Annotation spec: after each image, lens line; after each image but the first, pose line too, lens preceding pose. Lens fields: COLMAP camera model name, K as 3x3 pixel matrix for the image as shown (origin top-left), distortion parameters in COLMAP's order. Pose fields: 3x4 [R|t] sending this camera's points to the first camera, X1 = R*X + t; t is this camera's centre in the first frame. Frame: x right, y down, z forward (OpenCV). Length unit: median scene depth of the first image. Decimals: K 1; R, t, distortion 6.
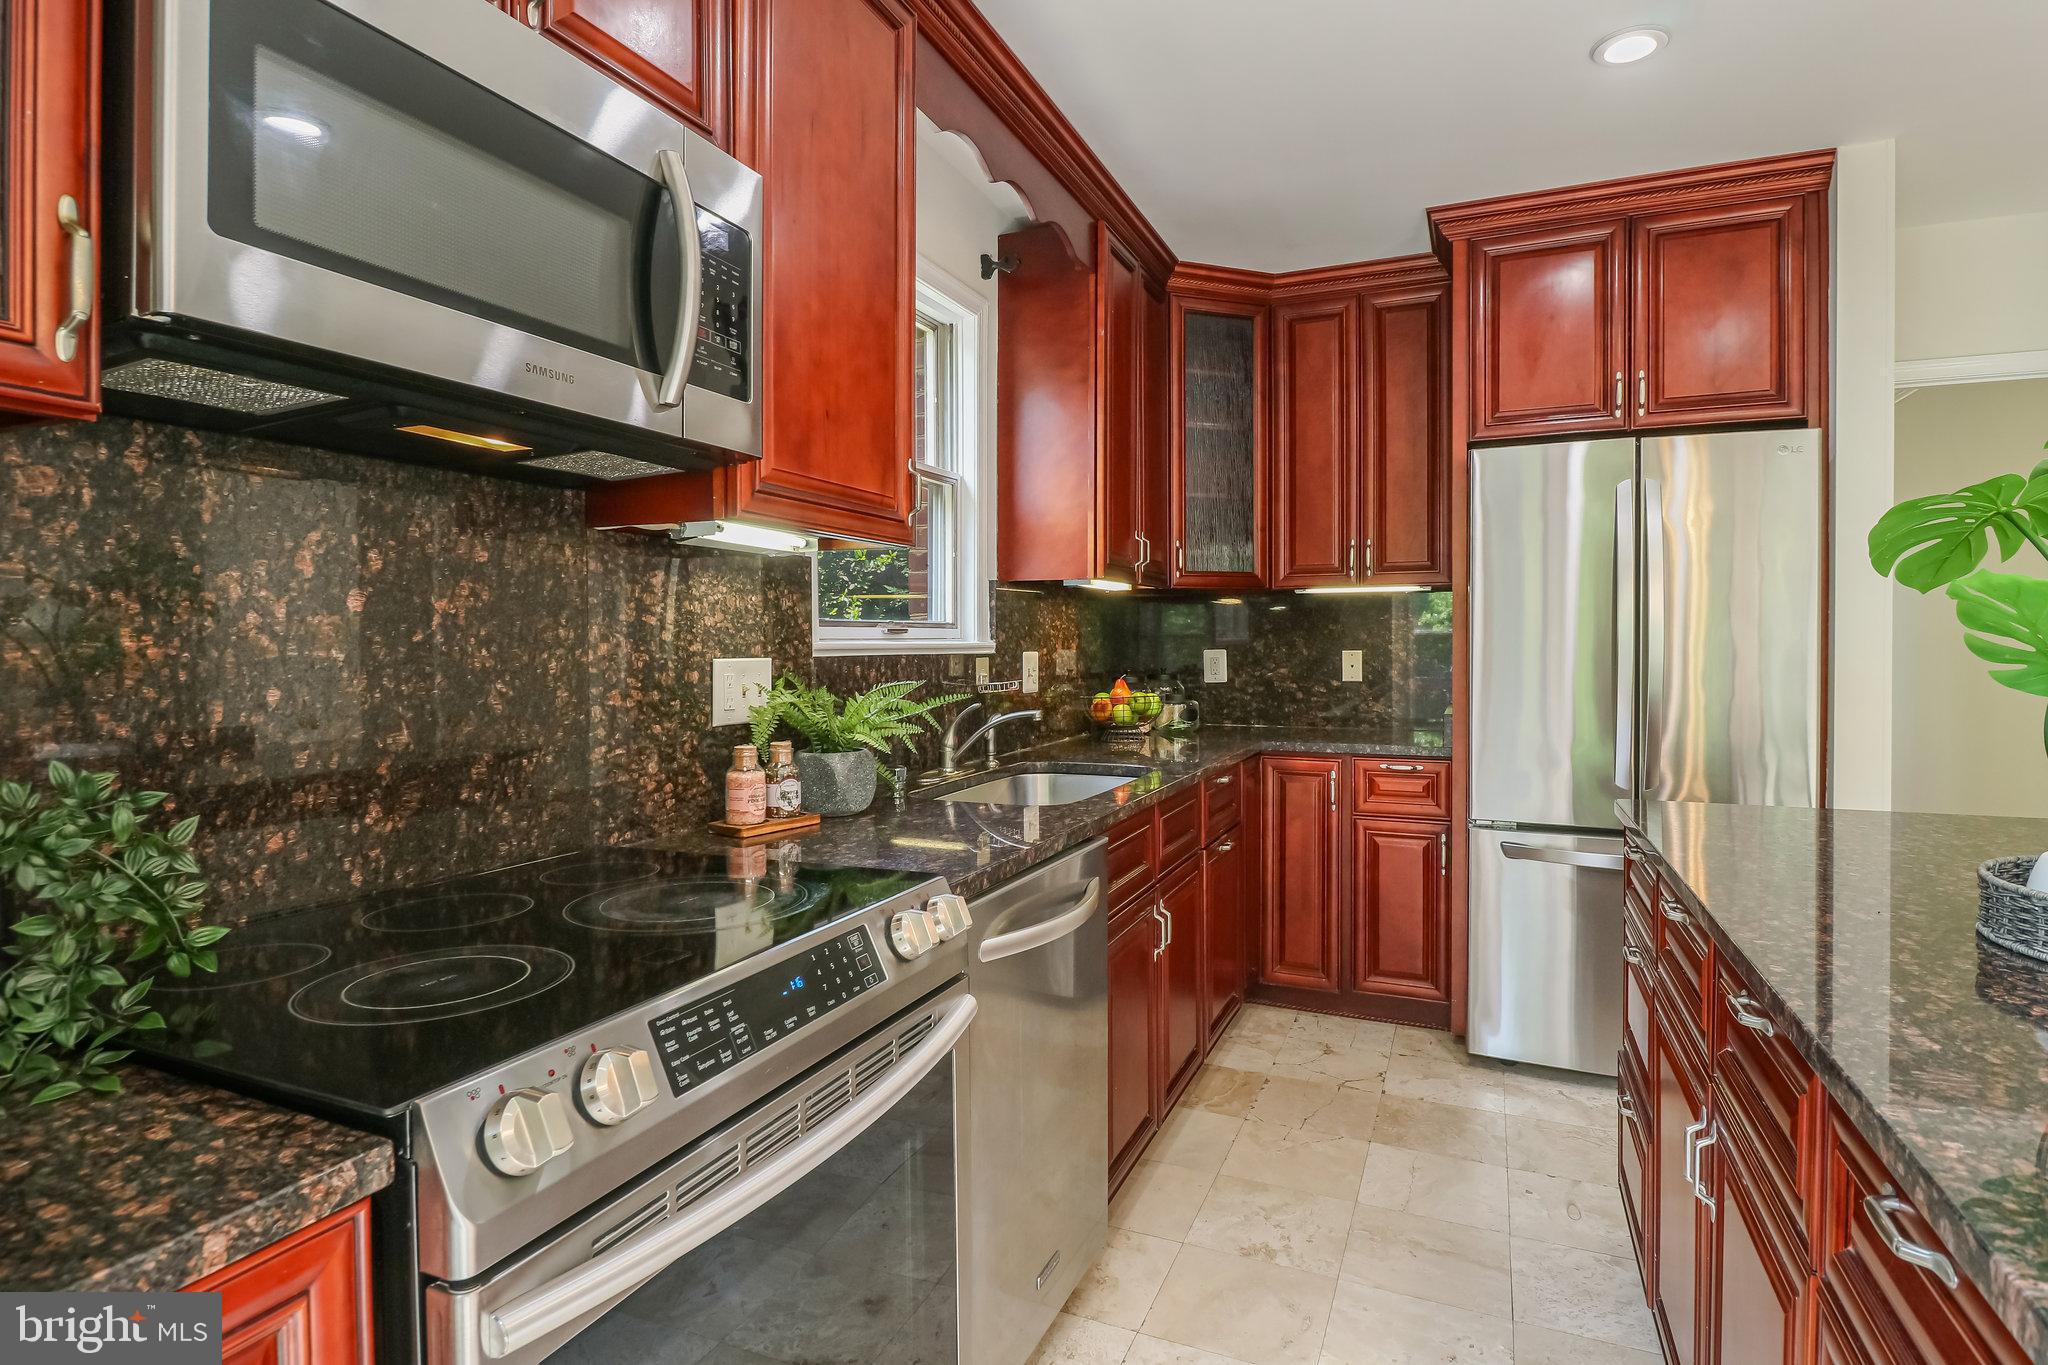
lens RADIAL K [[1053.0, 0, 1023.7], [0, 1053.0, 649.3], [0, 0, 1]] dist [0.000574, -0.013567]
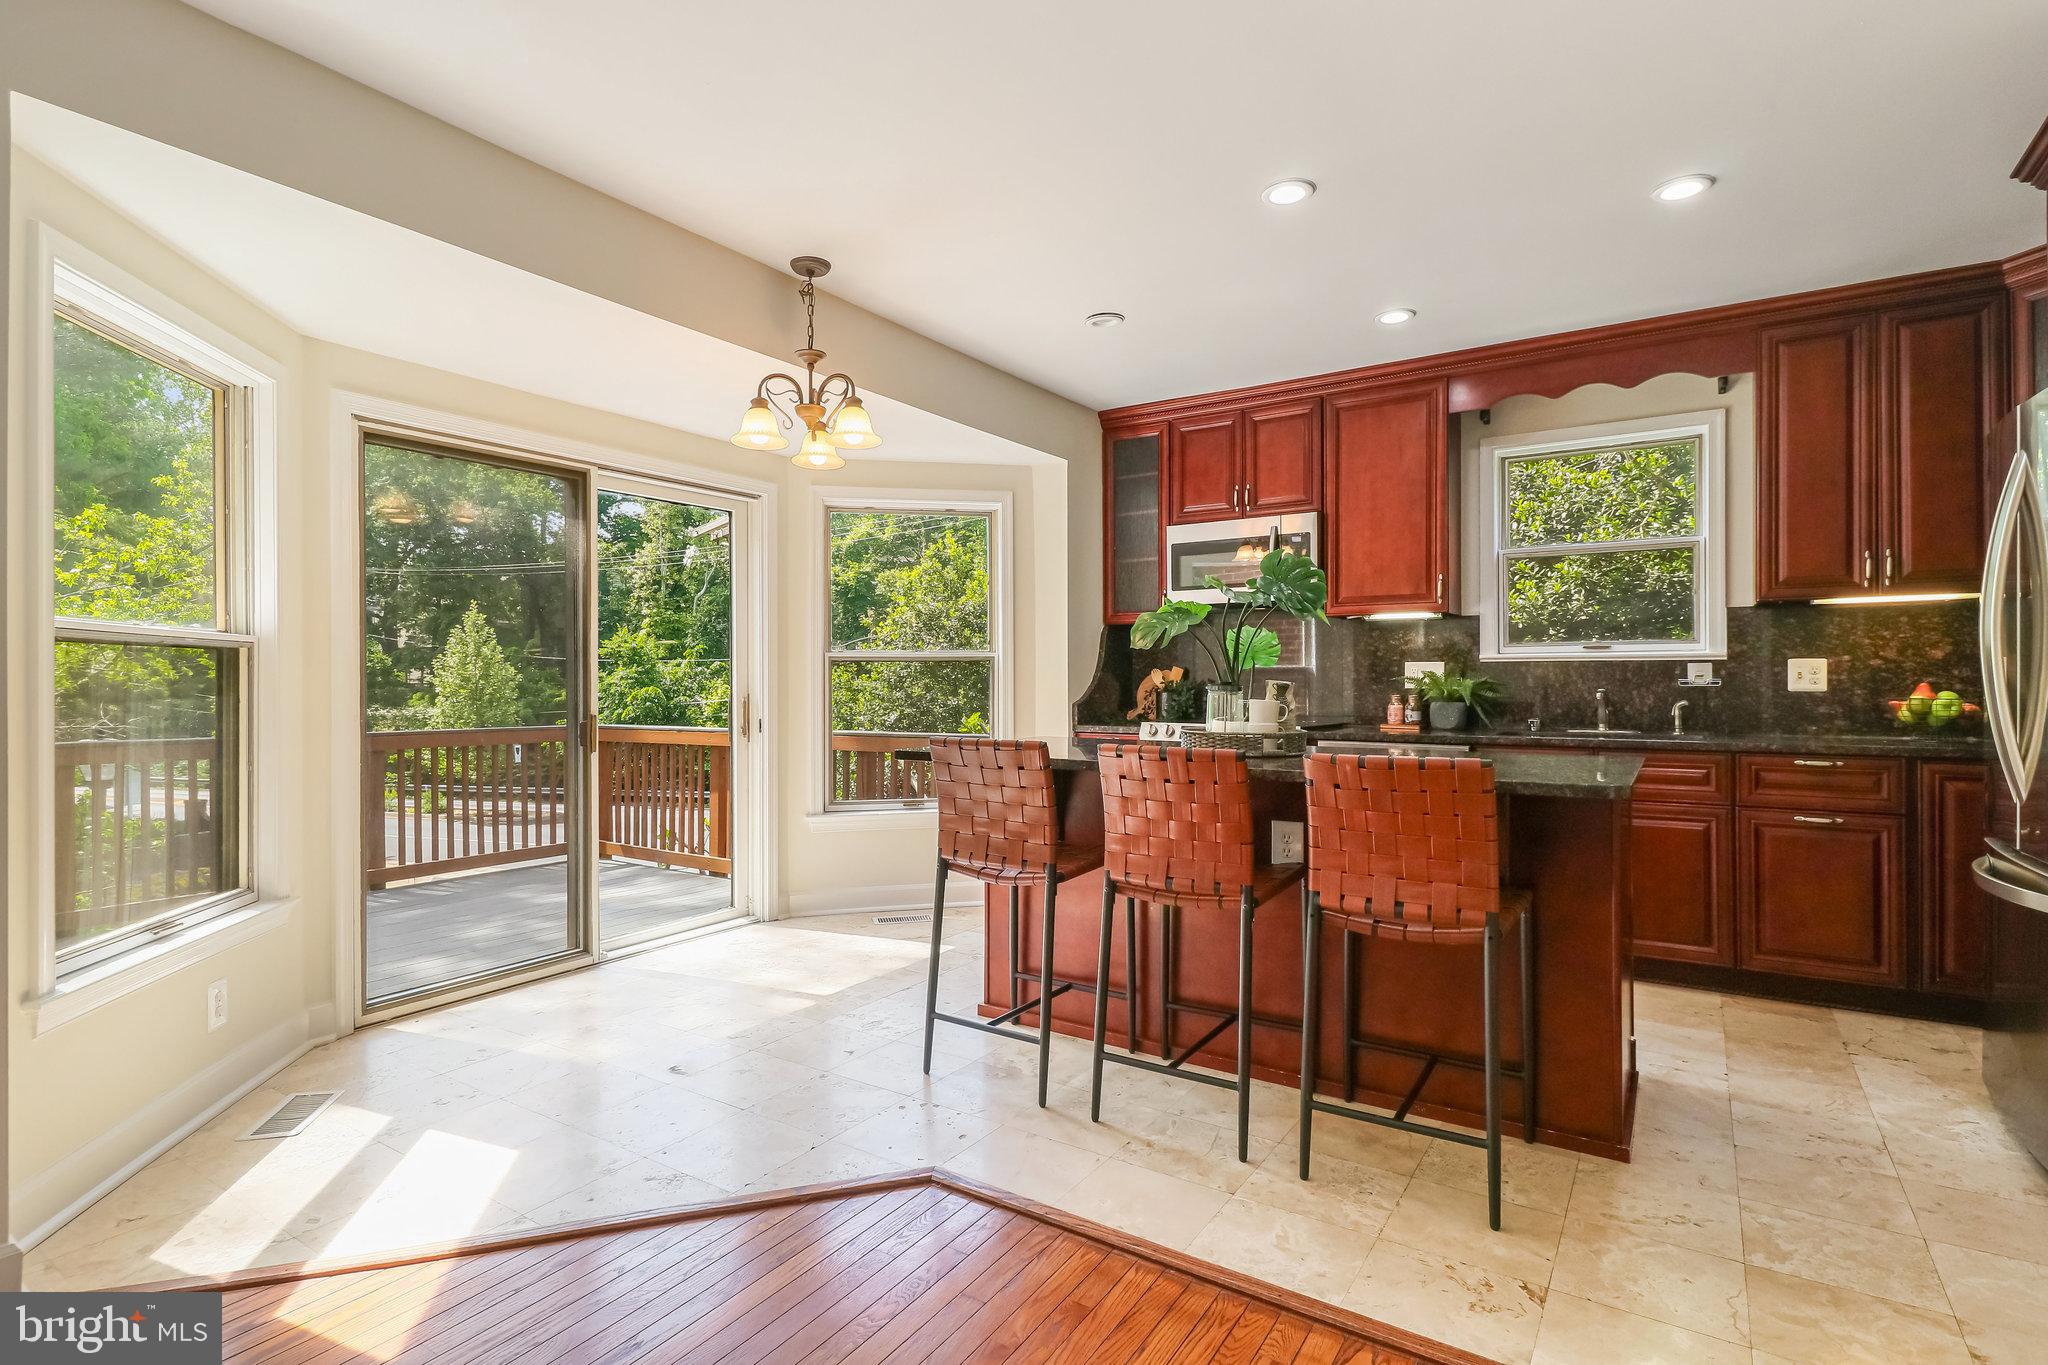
lens RADIAL K [[1017.9, 0, 990.5], [0, 1017.9, 684.3], [0, 0, 1]] dist [0.002696, 0.000133]
pose [[-0.187044, 0.008131, -0.982318, 1.642289], [-0.007792, 0.999922, 0.009760, 0.031640], [0.982321, 0.009480, -0.186966, 0.325165]]
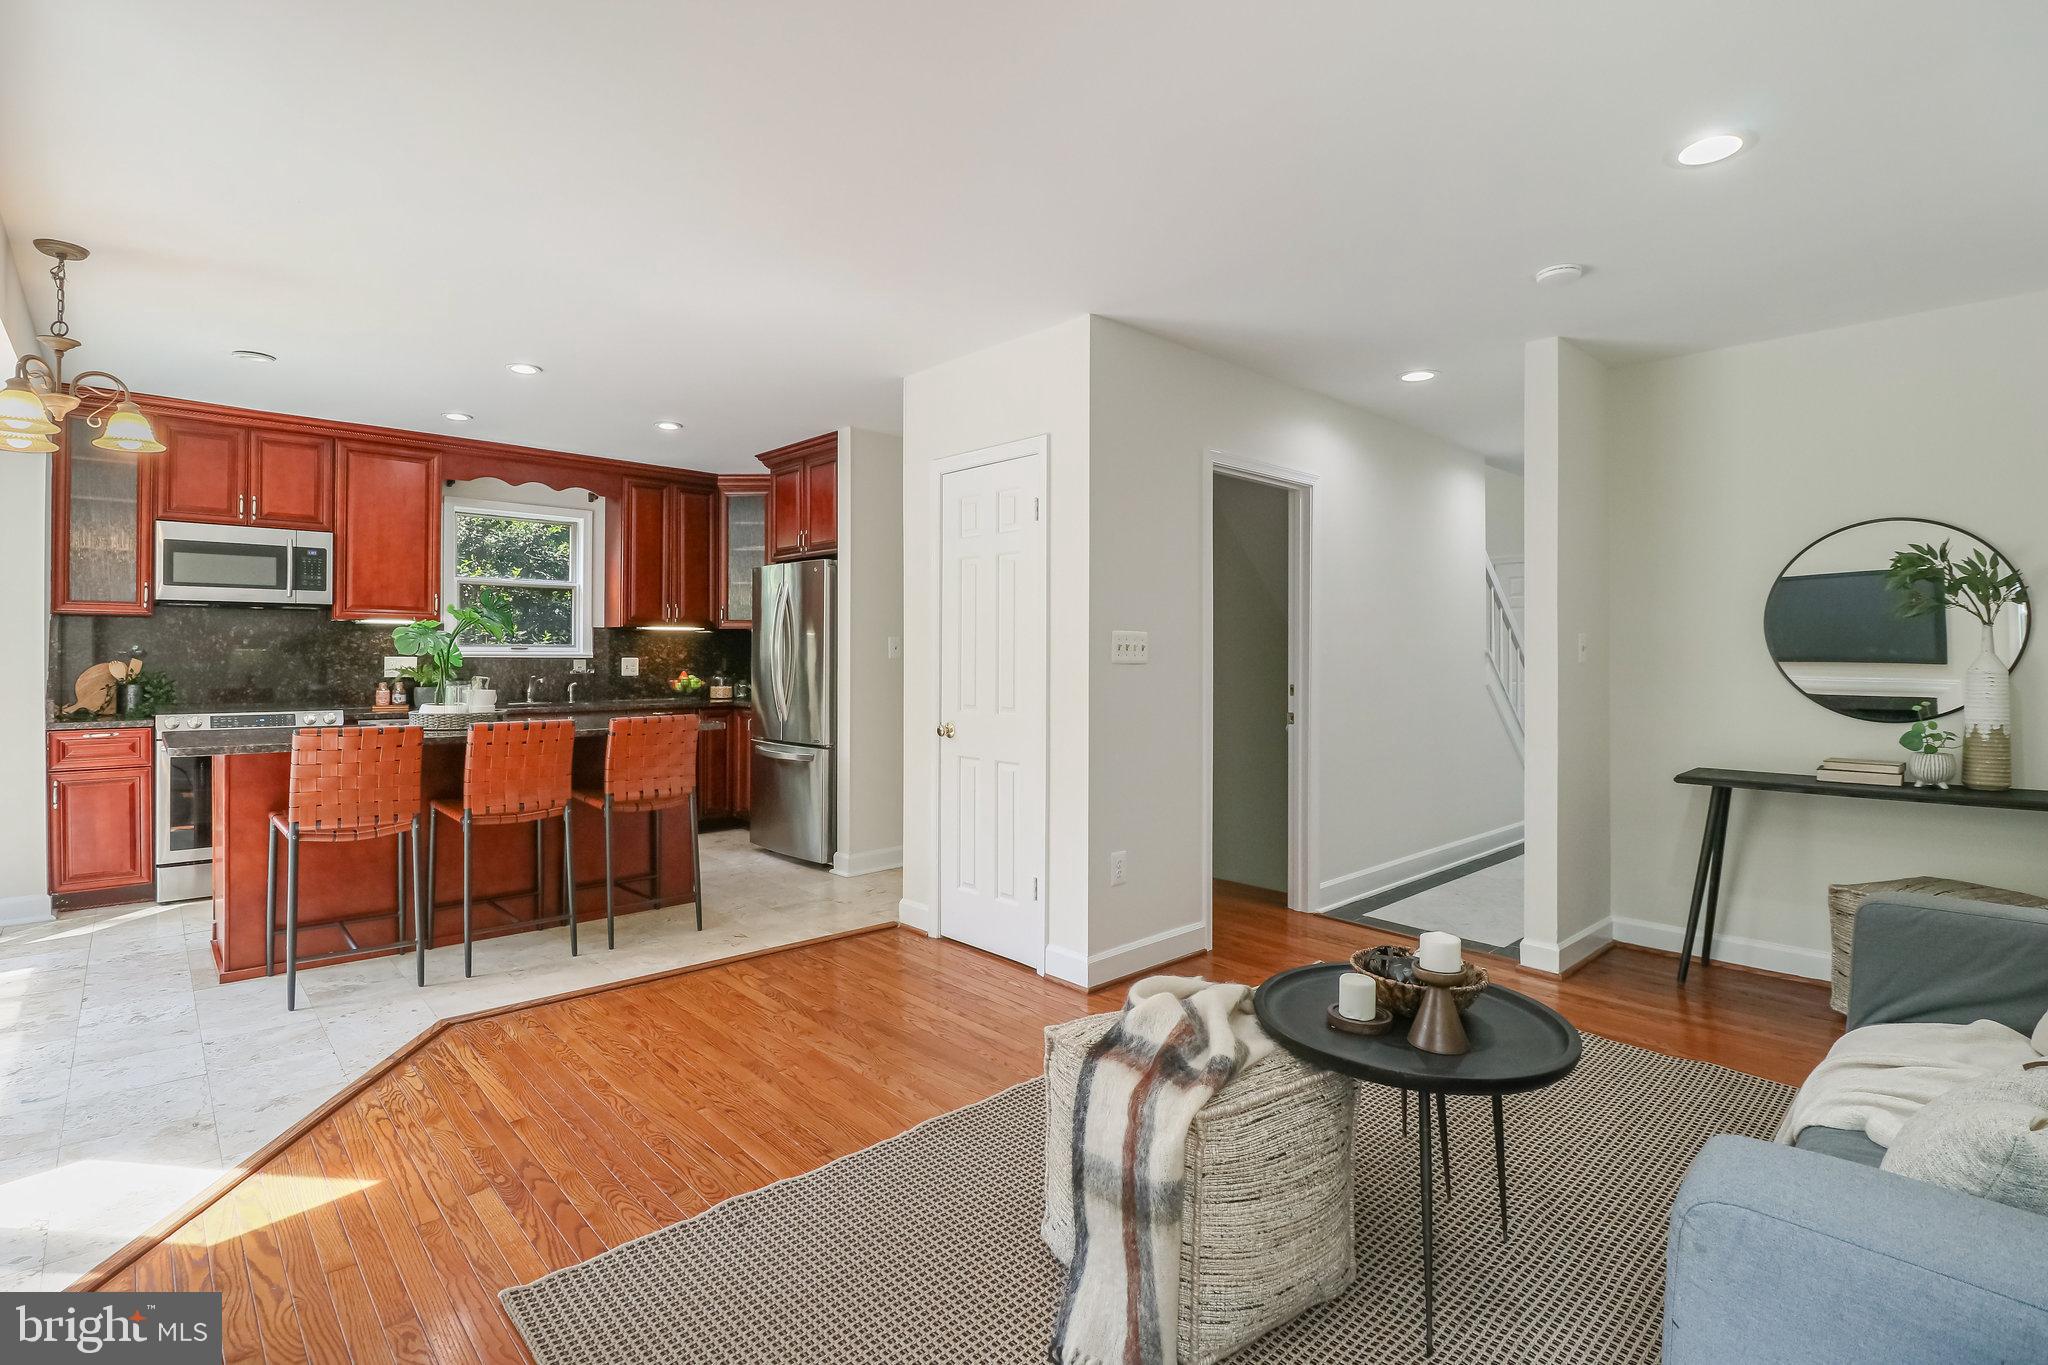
lens RADIAL K [[965.5, 0, 1020.9], [0, 965.5, 656.0], [0, 0, 1]] dist [-0.004875, -0.001257]
pose [[0.915420, 0.005764, -0.402459, 1.928216], [-0.010497, 0.999899, -0.009556, 0.008902], [0.402363, 0.012973, 0.915388, -0.678336]]
